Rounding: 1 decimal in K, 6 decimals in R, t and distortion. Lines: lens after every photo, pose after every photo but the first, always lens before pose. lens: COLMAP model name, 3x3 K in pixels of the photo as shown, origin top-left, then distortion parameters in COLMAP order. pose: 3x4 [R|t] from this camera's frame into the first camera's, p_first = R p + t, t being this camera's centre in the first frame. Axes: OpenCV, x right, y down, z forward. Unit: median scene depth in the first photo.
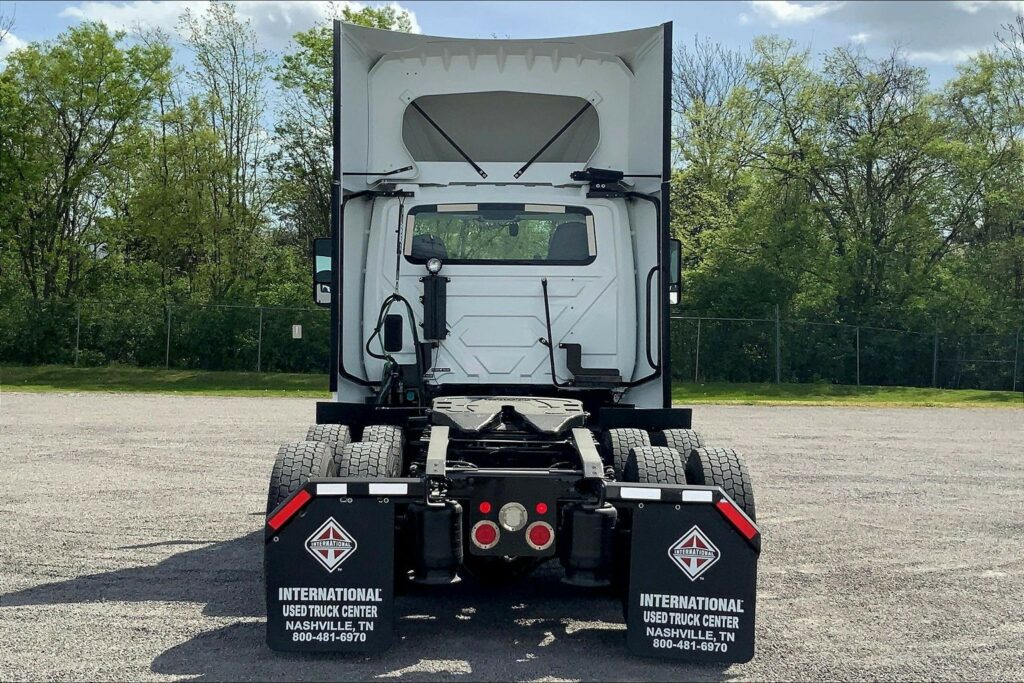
lens RADIAL K [[1385.1, 0, 512.0], [0, 1385.1, 341.5], [0, 0, 1]] dist [0.025642, 0.017026]
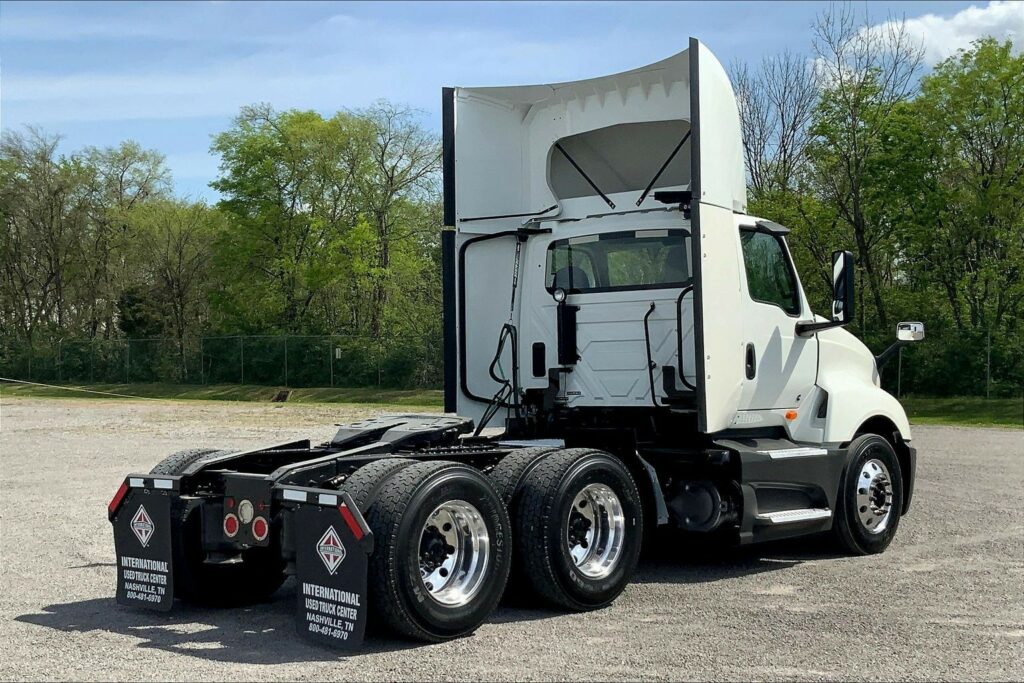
lens RADIAL K [[1467.9, 0, 512.0], [0, 1467.9, 341.5], [0, 0, 1]] dist [-0.017672, -0.033644]
pose [[0.746802, -0.031869, -0.664282, 0.664276], [0.017382, 0.999445, -0.028406, 0.012035], [0.664819, 0.009667, 0.746942, 0.128442]]
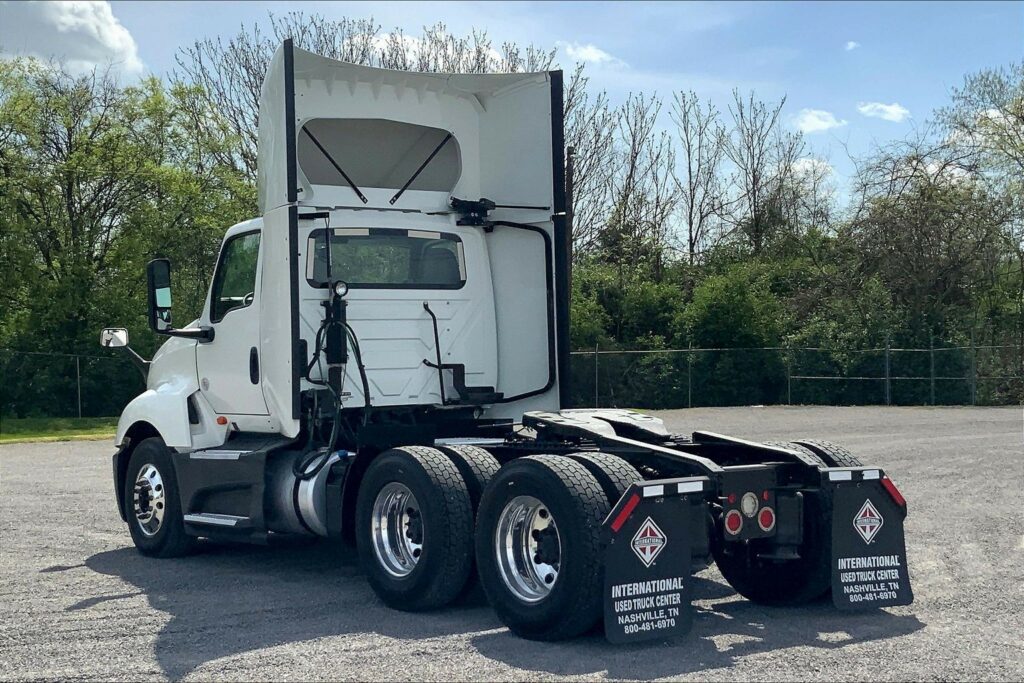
lens RADIAL K [[1527.2, 0, 511.4], [0, 1527.2, 289.8], [0, 0, 1]] dist [0.011457, 0.659762]
pose [[0.811792, -0.000643, 0.583946, -0.594445], [0.031161, 0.998622, -0.042221, -0.004419], [-0.583115, 0.052471, 0.810694, 0.037604]]
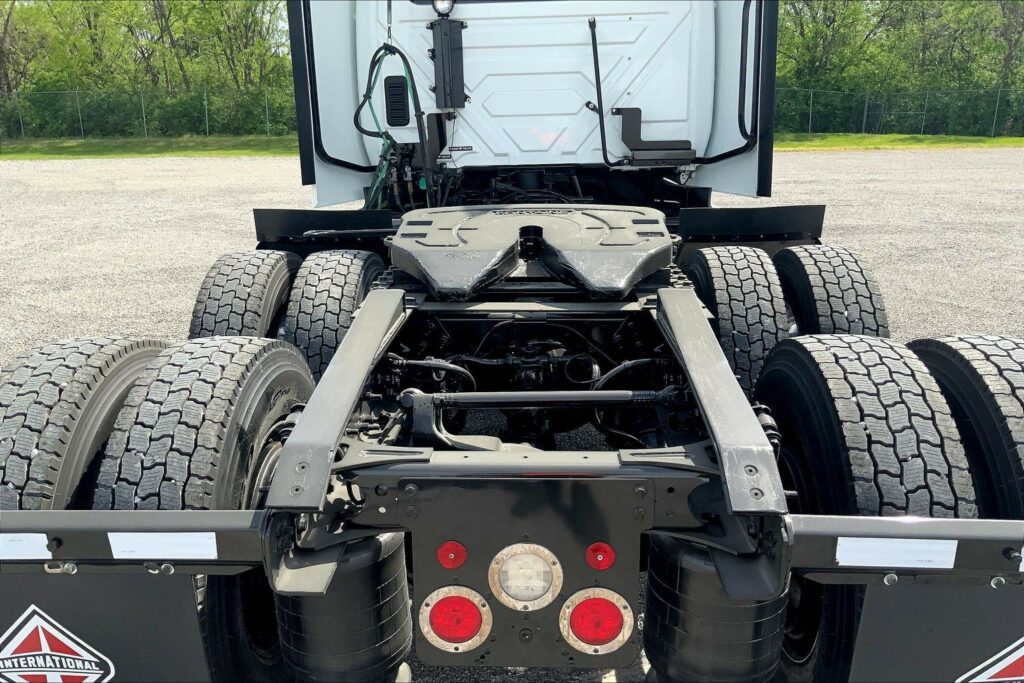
lens RADIAL K [[846.5, 0, 512.0], [0, 846.5, 341.5], [0, 0, 1]] dist [0.077777, -0.169183]
pose [[0.997676, -0.012695, -0.066947, 0.008868], [0.029782, 0.964917, 0.260860, 0.001390], [0.061287, -0.262248, 0.963052, 0.511195]]
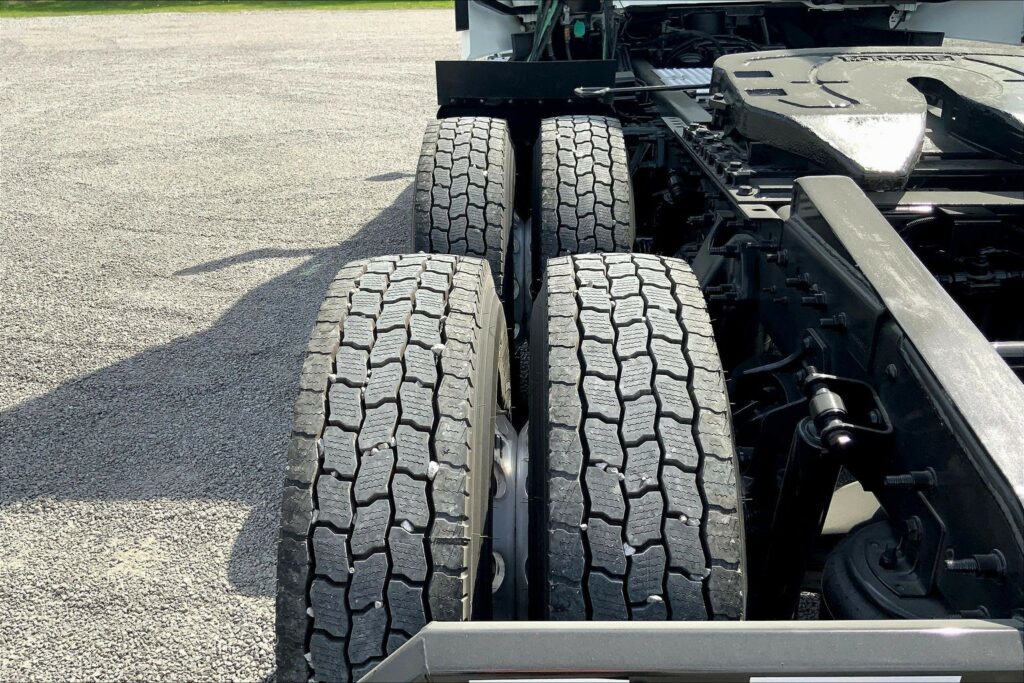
lens RADIAL K [[855.1, 0, 512.0], [0, 855.1, 341.5], [0, 0, 1]] dist [0.075652, -0.157940]
pose [[0.997712, -0.011876, -0.066552, -0.080297], [0.037883, 0.913583, 0.404883, 0.008655], [0.055992, -0.406478, 0.911943, 0.574928]]
